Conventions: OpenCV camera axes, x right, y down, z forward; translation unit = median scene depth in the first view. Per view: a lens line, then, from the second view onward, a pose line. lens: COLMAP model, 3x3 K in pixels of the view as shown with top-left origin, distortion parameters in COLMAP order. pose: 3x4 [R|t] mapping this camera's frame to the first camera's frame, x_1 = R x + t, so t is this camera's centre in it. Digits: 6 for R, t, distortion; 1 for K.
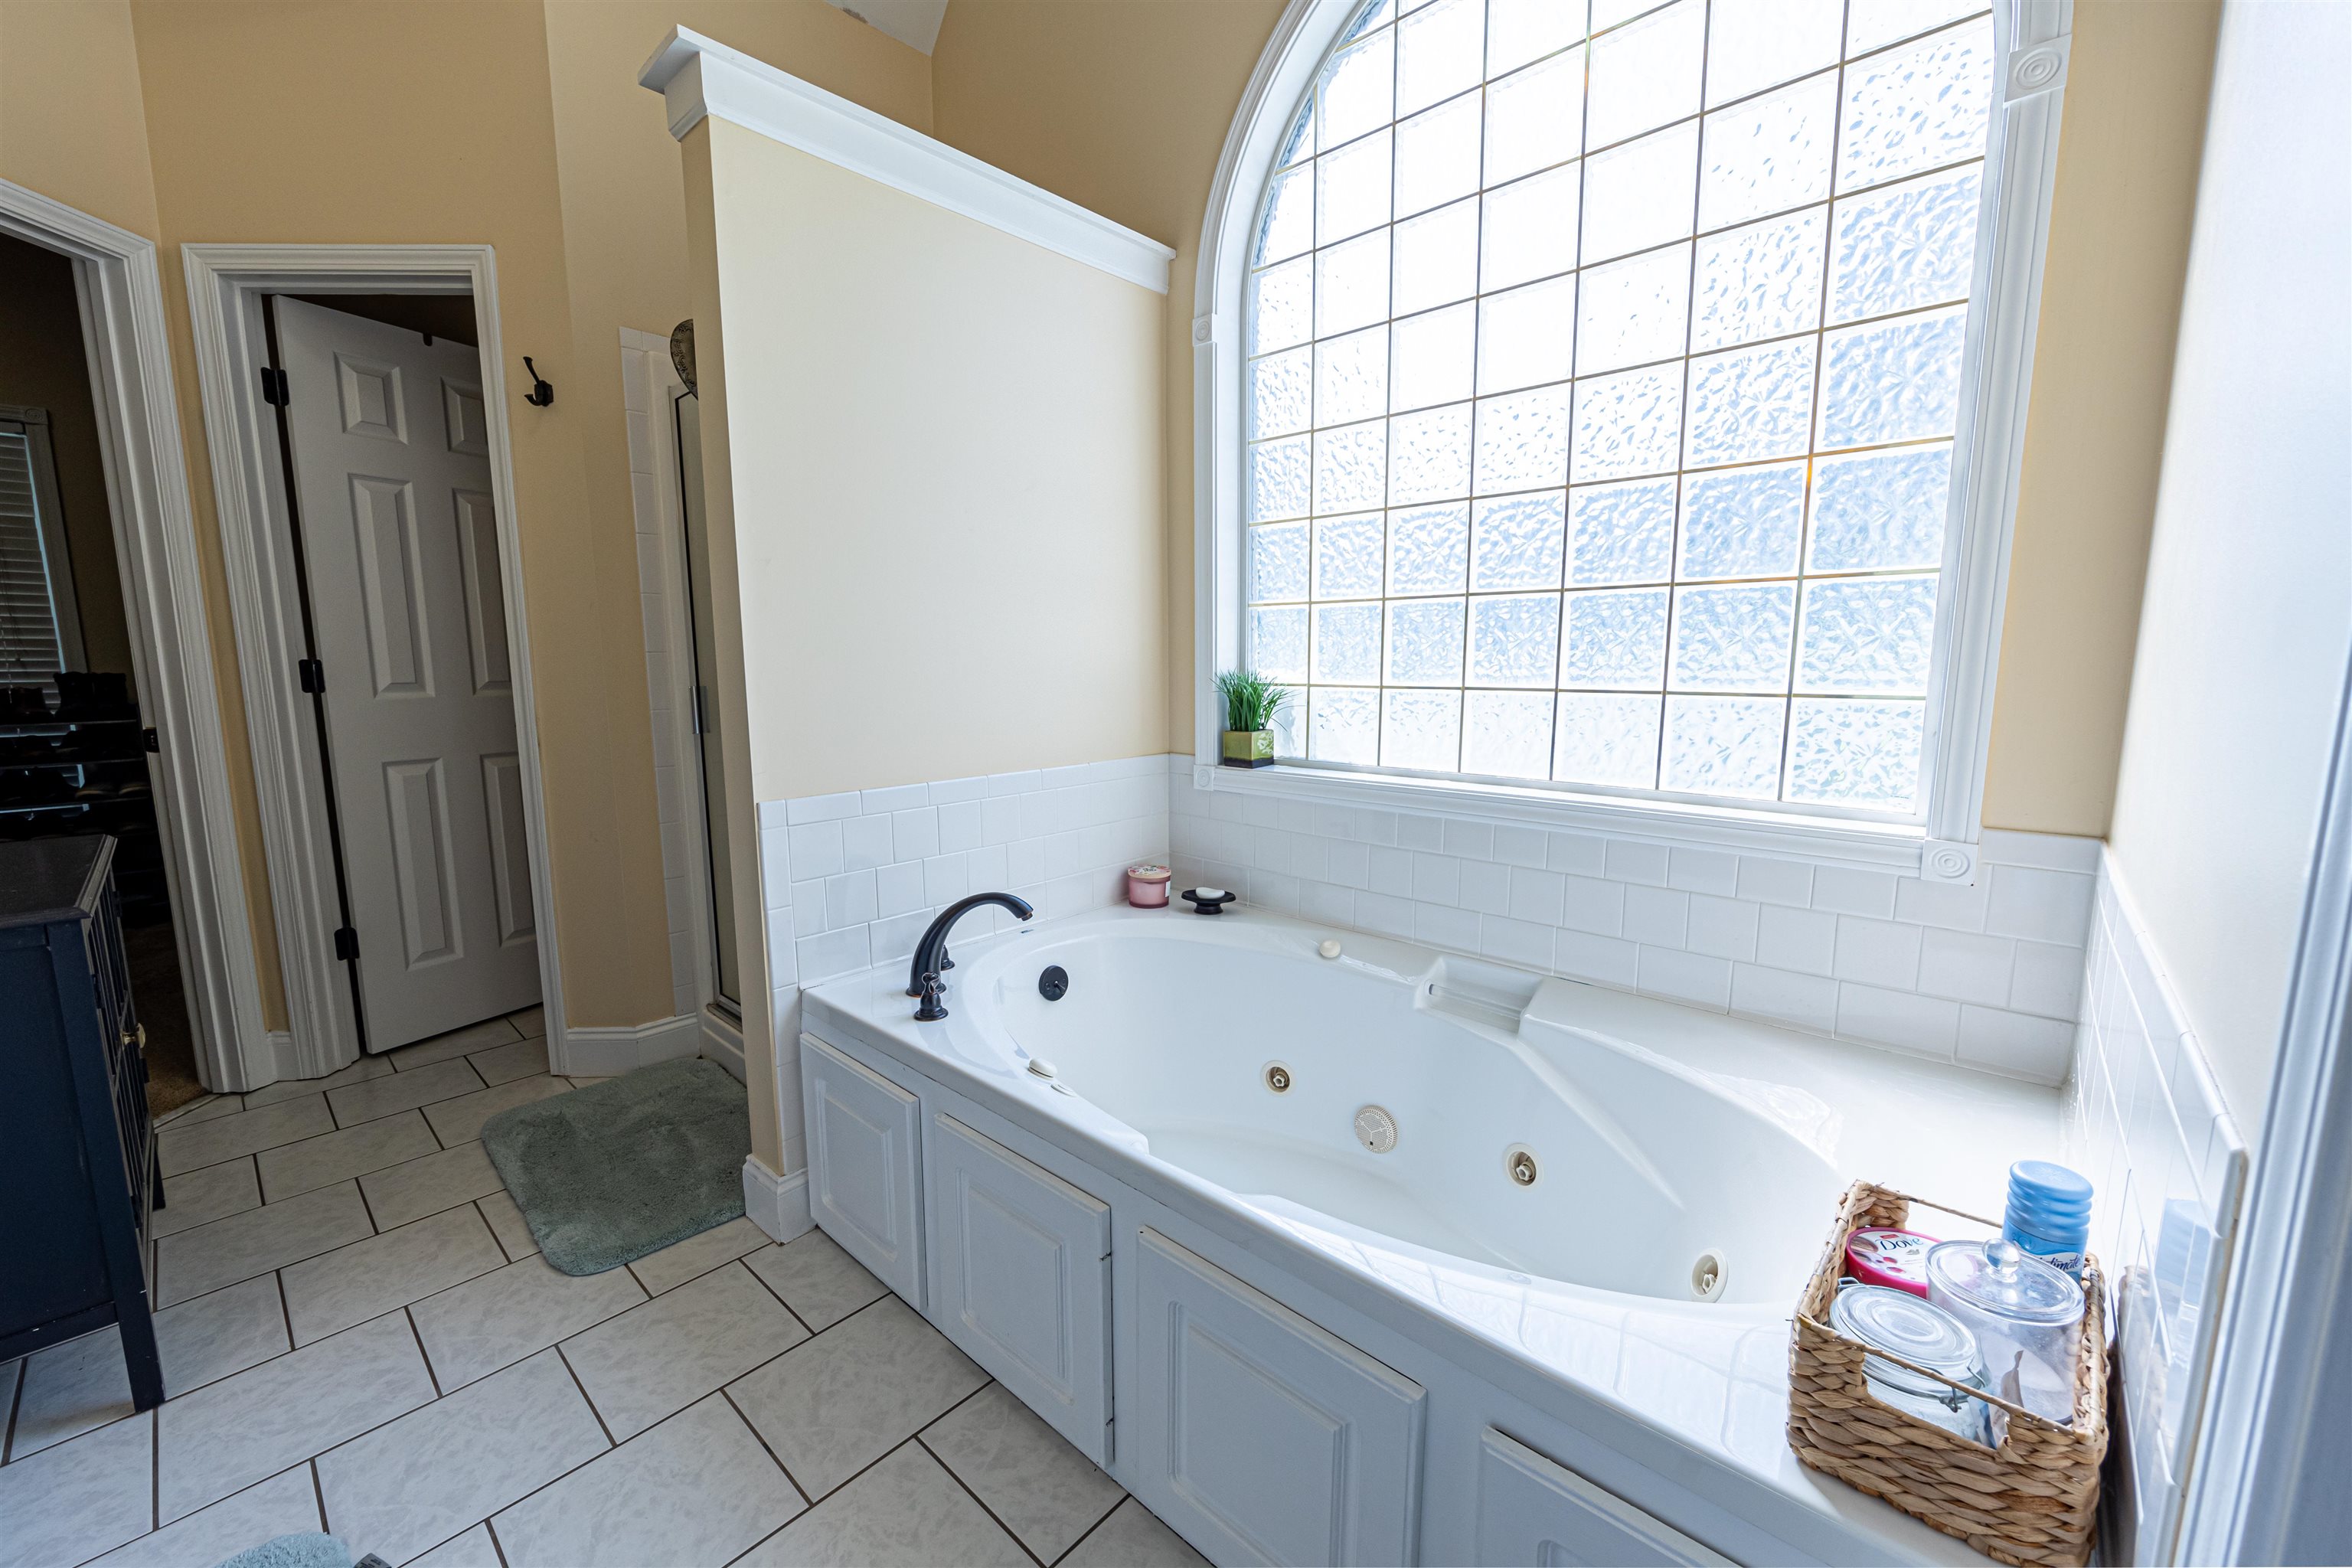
lens RADIAL K [[924.6, 0, 1173.0], [0, 924.6, 787.7], [0, 0, 1]] dist [-0.001055, -0.000186]
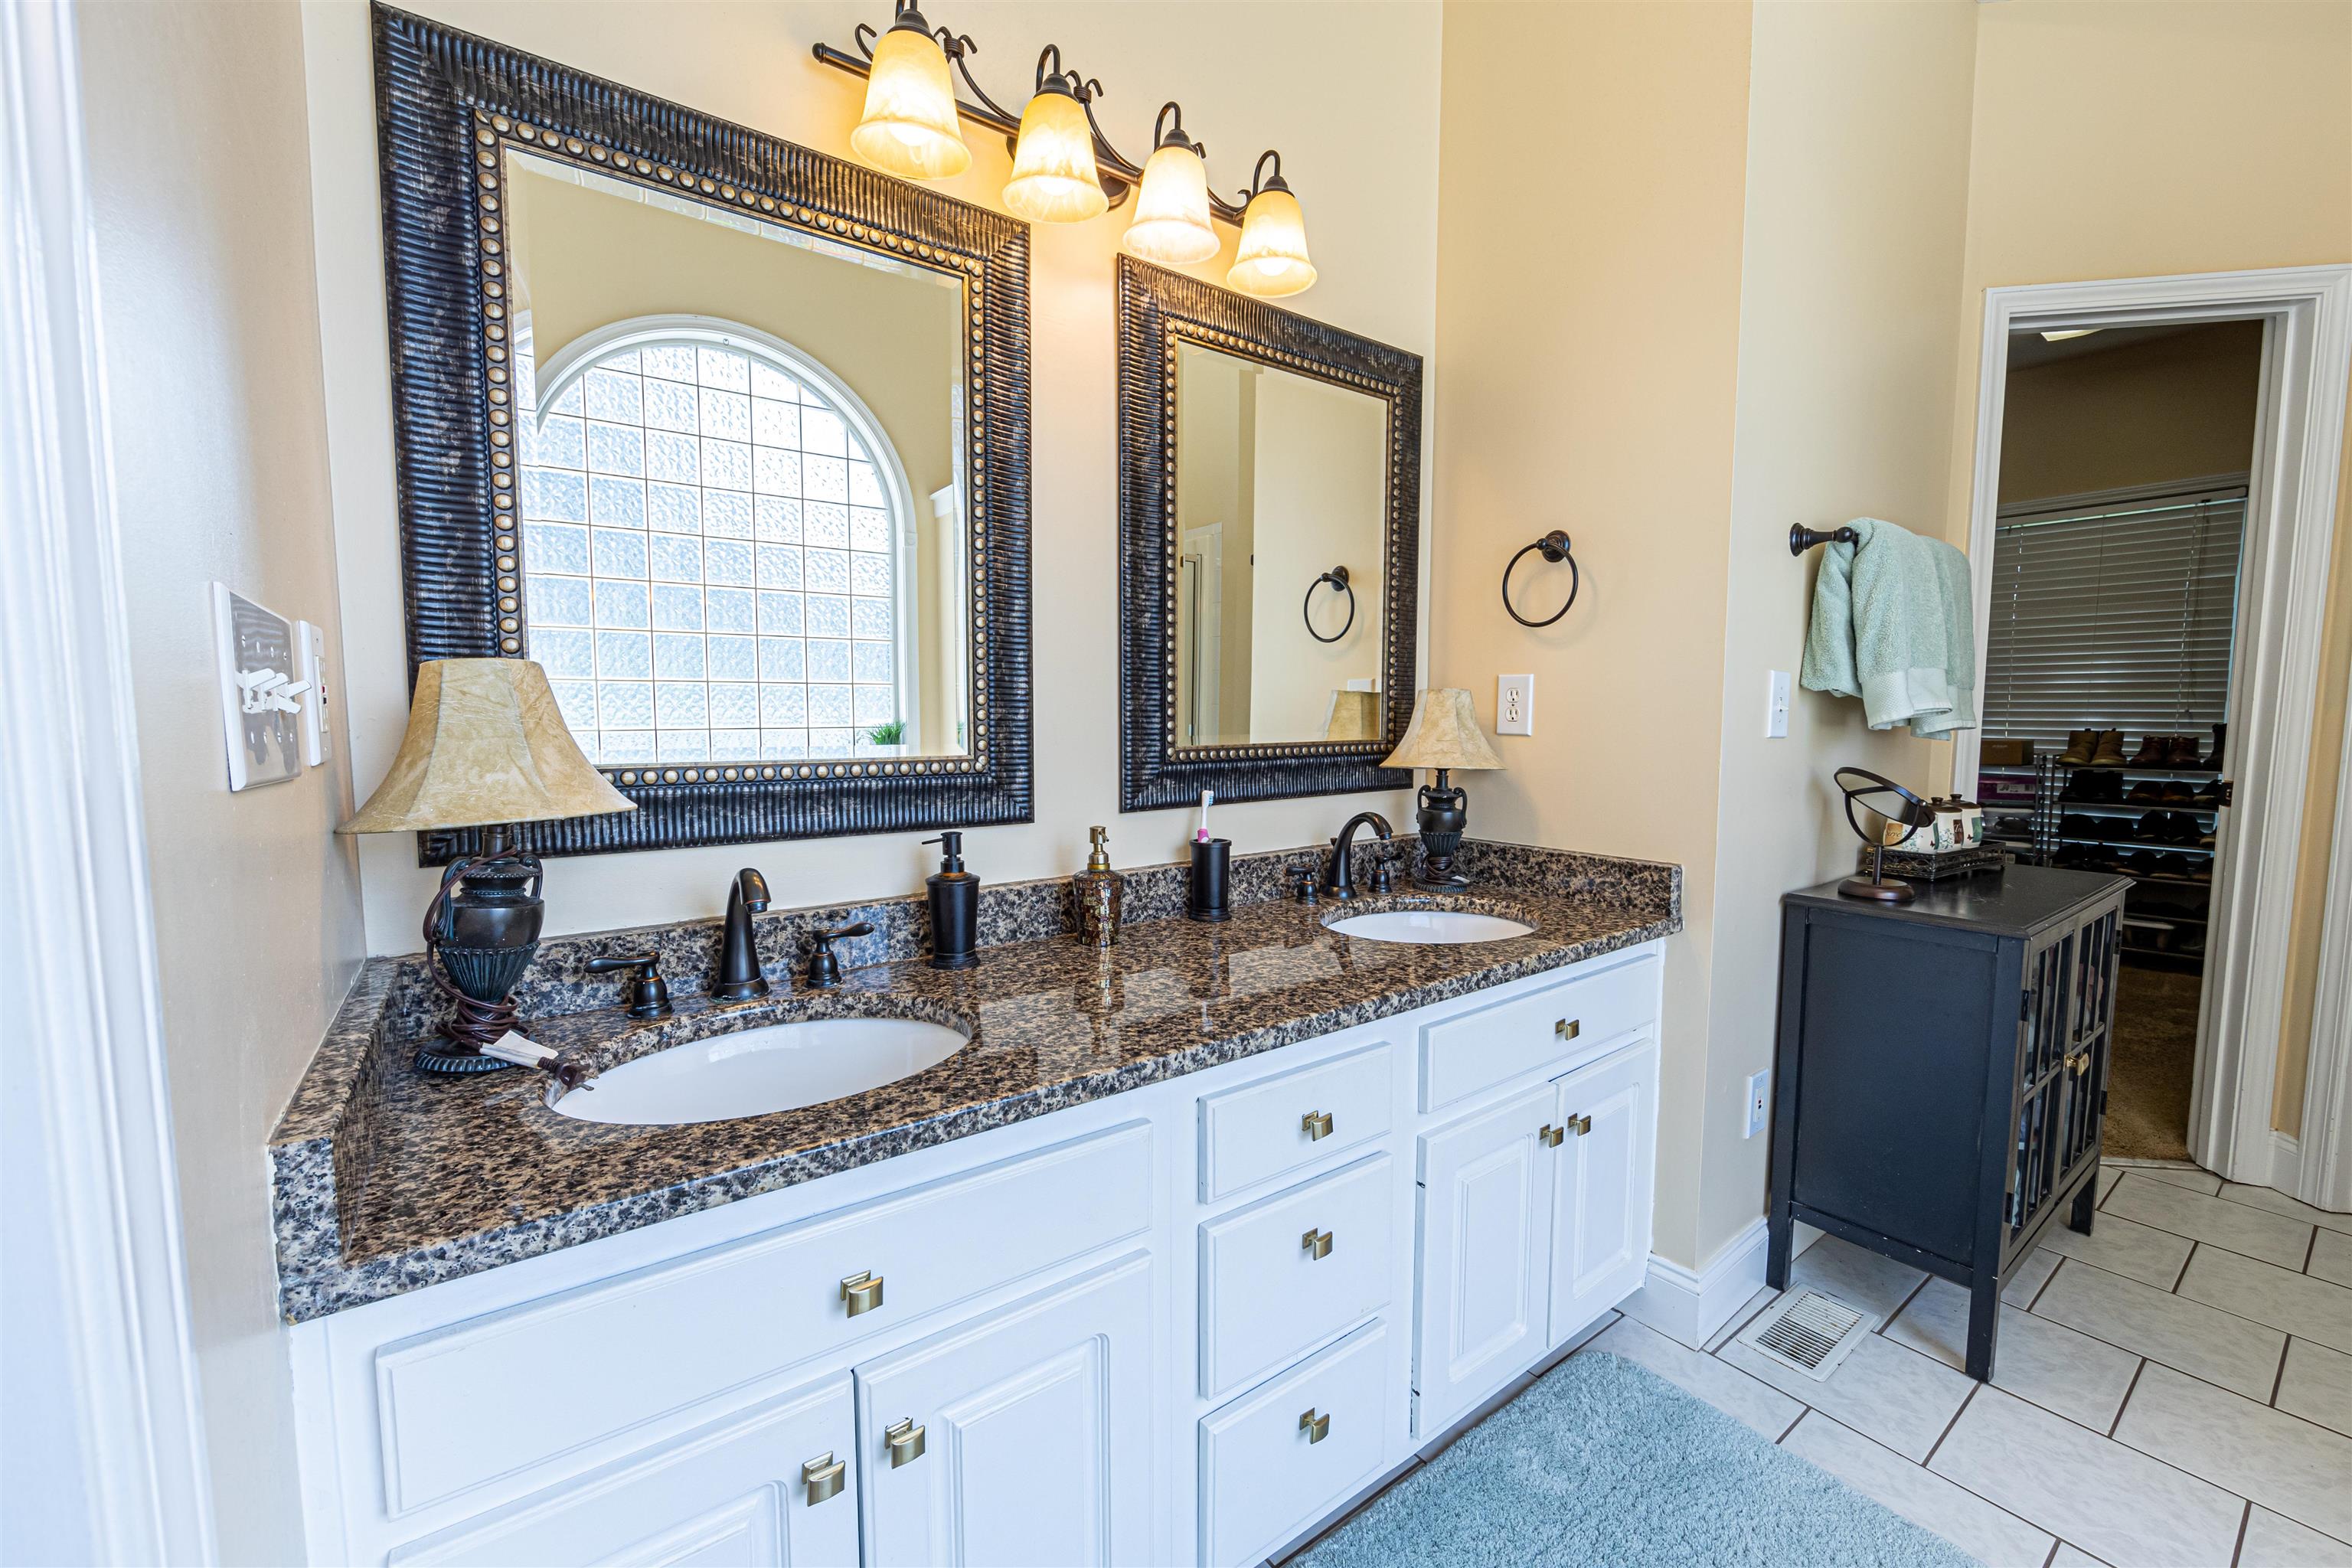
lens RADIAL K [[924.6, 0, 1173.0], [0, 924.6, 787.7], [0, 0, 1]] dist [-0.001055, -0.000186]
pose [[-0.200143, 0.082944, -0.976249, 0.075003], [-0.134204, 0.984698, 0.111175, -0.016864], [0.970532, 0.153268, -0.185949, 0.095240]]
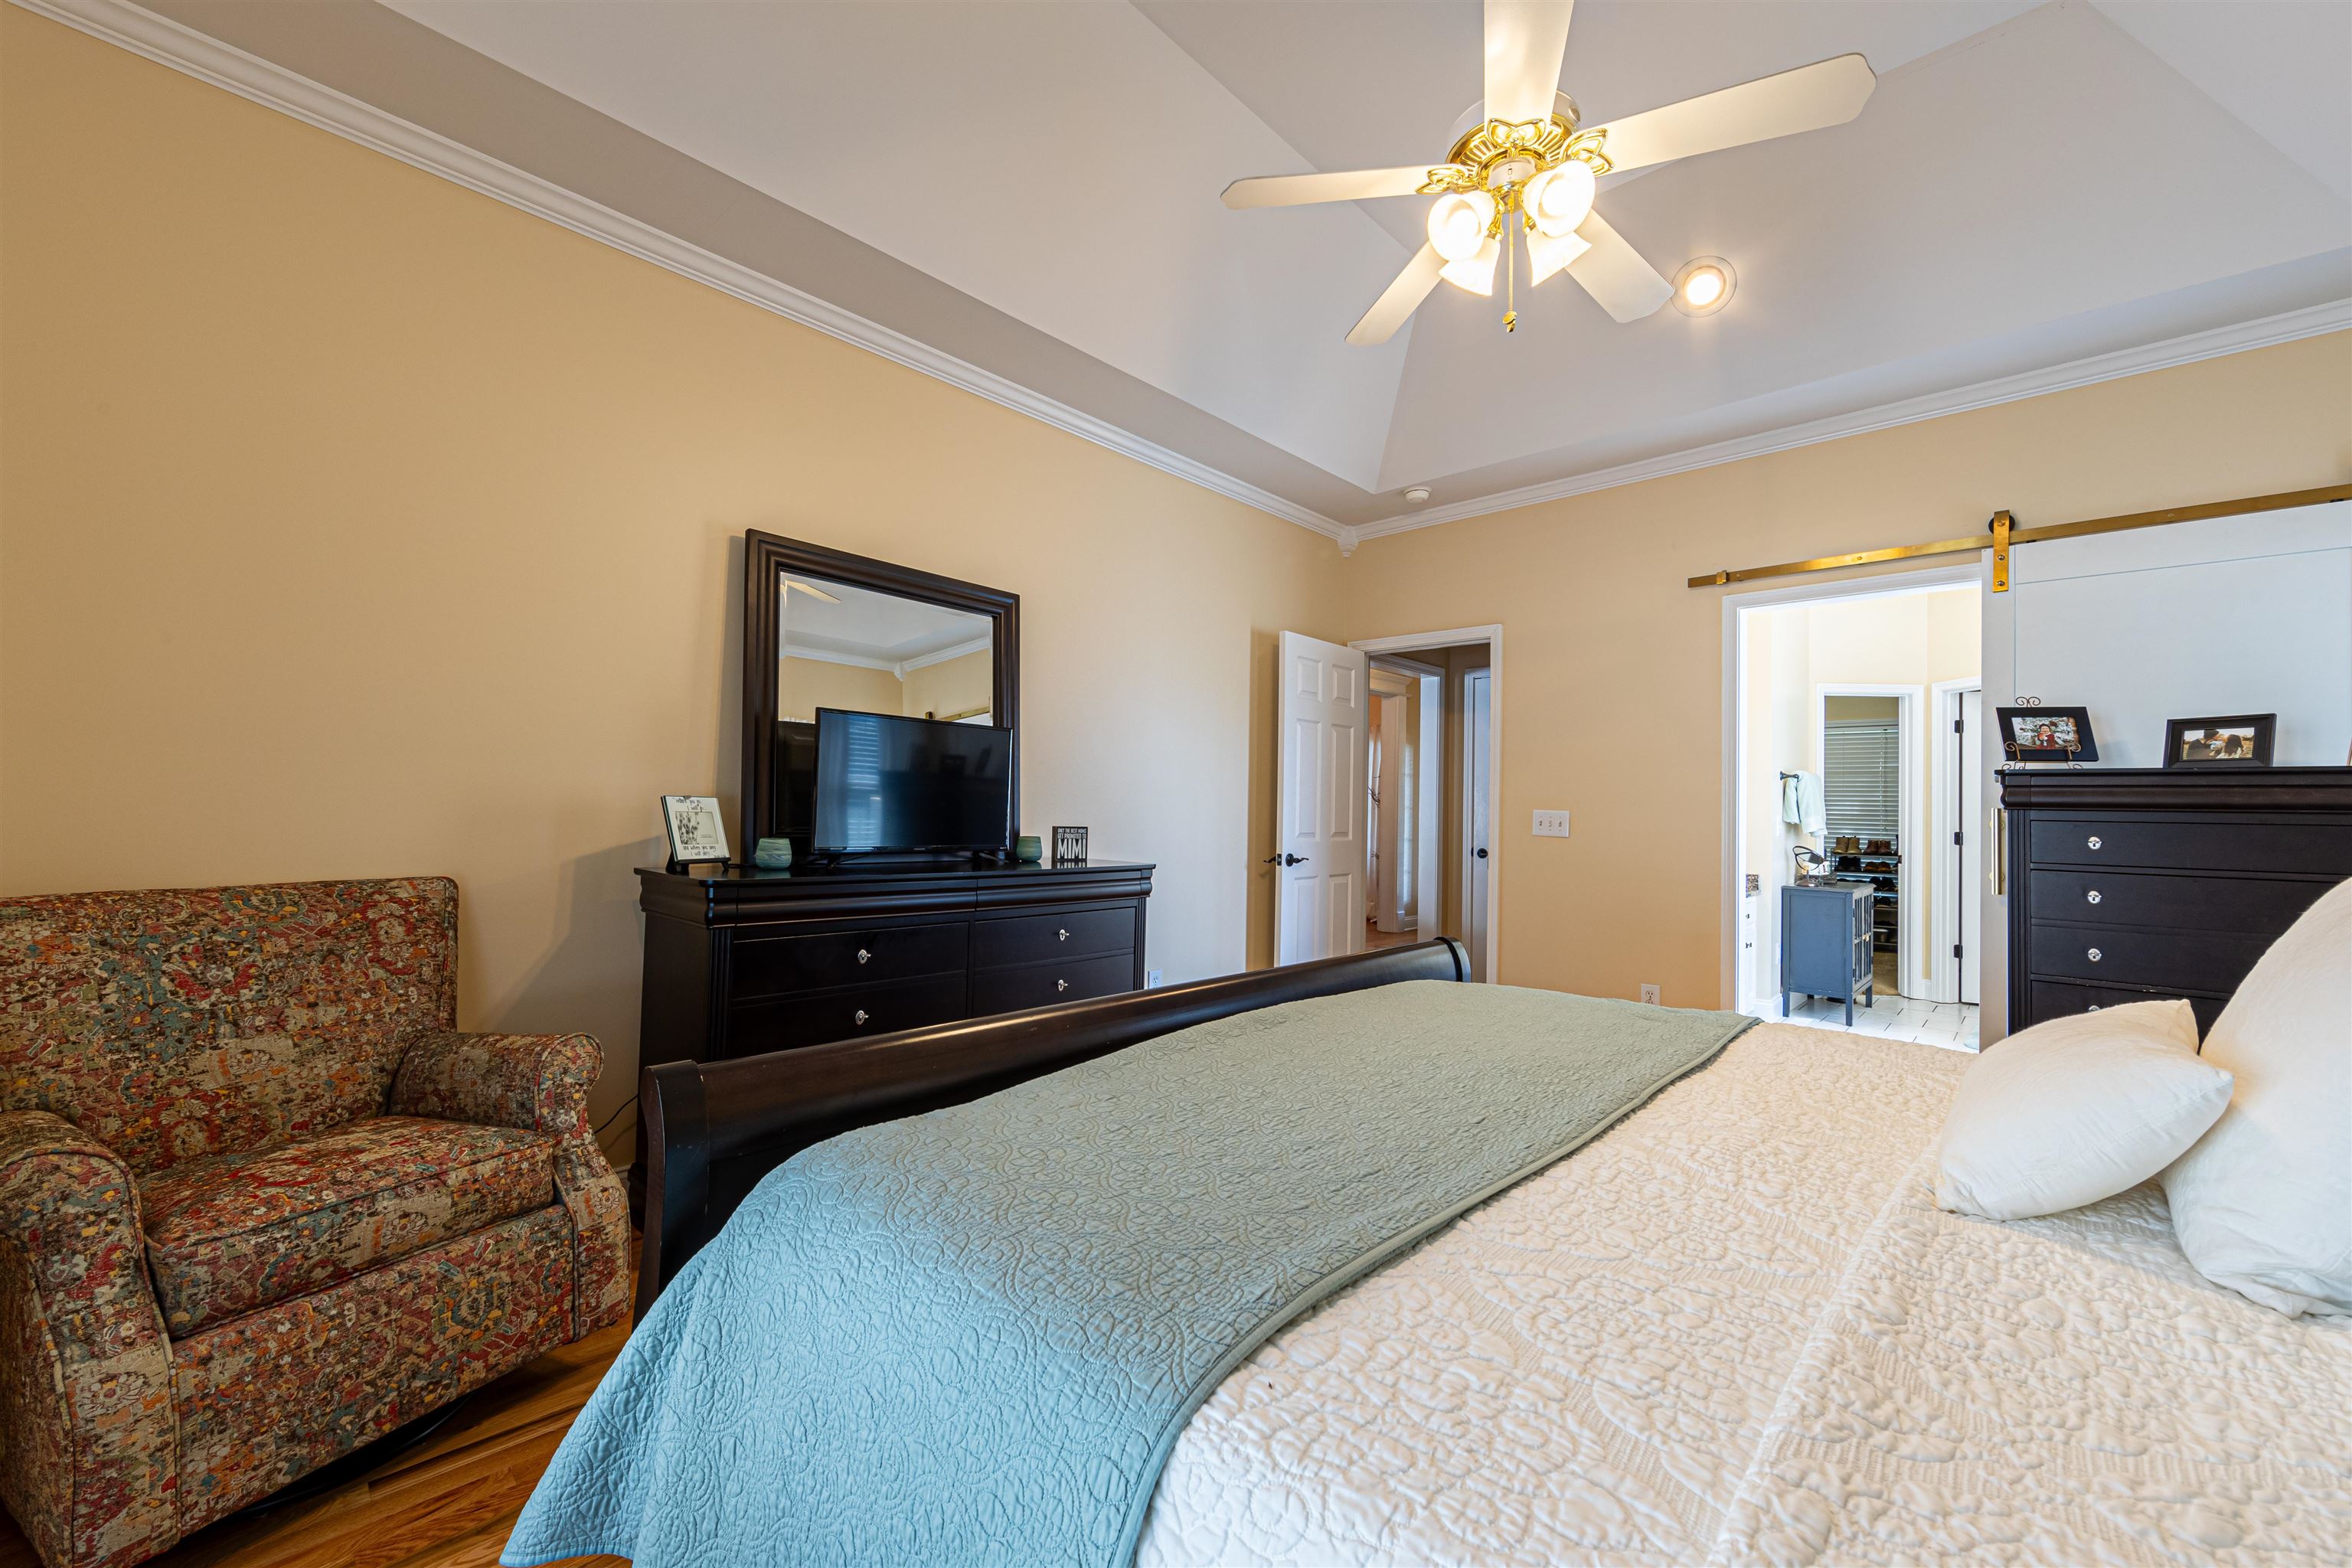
lens RADIAL K [[924.6, 0, 1173.0], [0, 924.6, 787.7], [0, 0, 1]] dist [-0.001055, -0.000186]
pose [[-0.026755, -0.021481, -0.999411, 1.724769], [-0.157227, 0.987416, -0.017014, 0.127185], [0.987200, 0.156679, -0.029795, -1.102308]]
